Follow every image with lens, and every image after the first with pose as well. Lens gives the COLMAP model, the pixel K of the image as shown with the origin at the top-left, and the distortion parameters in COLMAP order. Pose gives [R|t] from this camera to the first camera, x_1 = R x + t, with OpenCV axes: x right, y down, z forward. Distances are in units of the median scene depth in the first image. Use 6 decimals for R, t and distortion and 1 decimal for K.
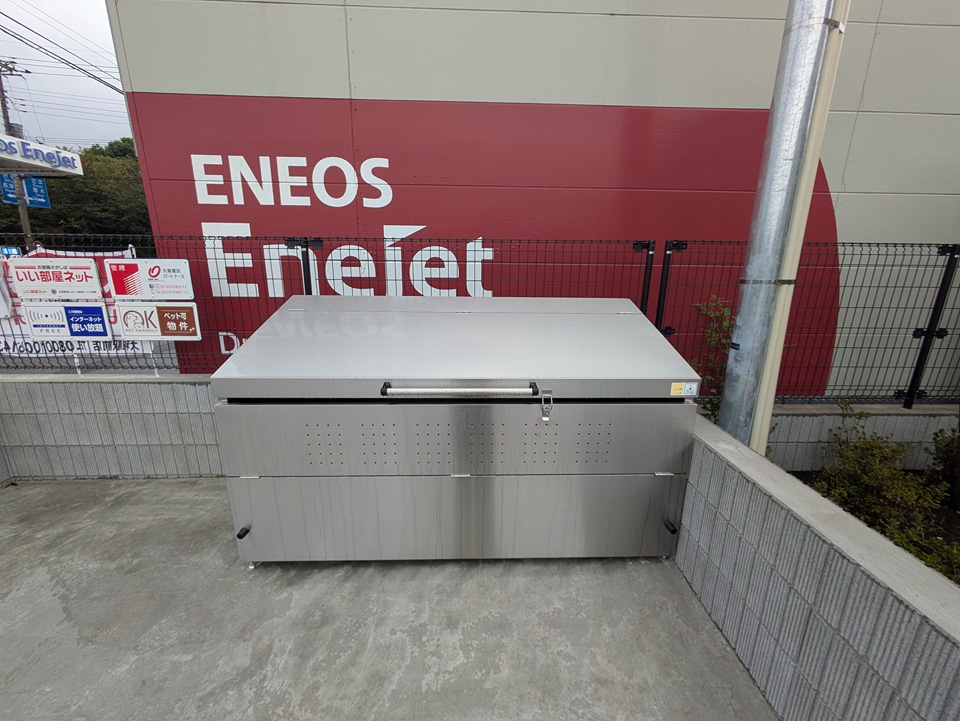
lens RADIAL K [[379.2, 0, 481.2], [0, 379.2, 358.6], [0, 0, 1]] dist [0.001354, 0.000270]
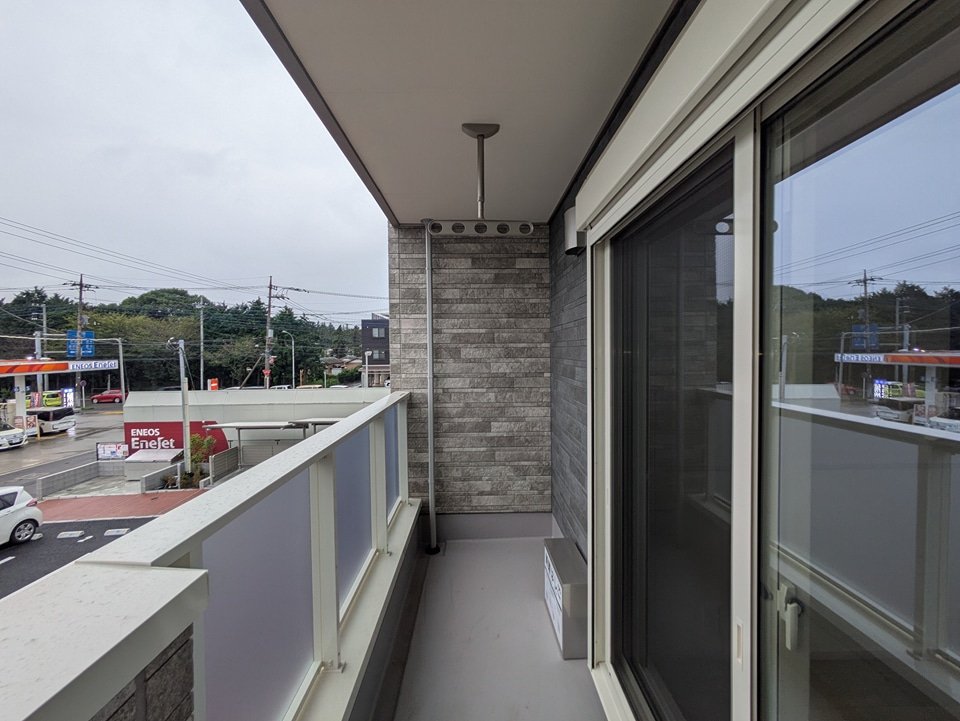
lens RADIAL K [[379.2, 0, 481.2], [0, 379.2, 358.6], [0, 0, 1]] dist [0.001354, 0.000270]
pose [[0.999698, -0.021207, -0.012452, 5.828232], [0.017914, 0.974866, -0.222070, -0.112526], [0.016848, 0.221780, 0.974951, -6.053137]]
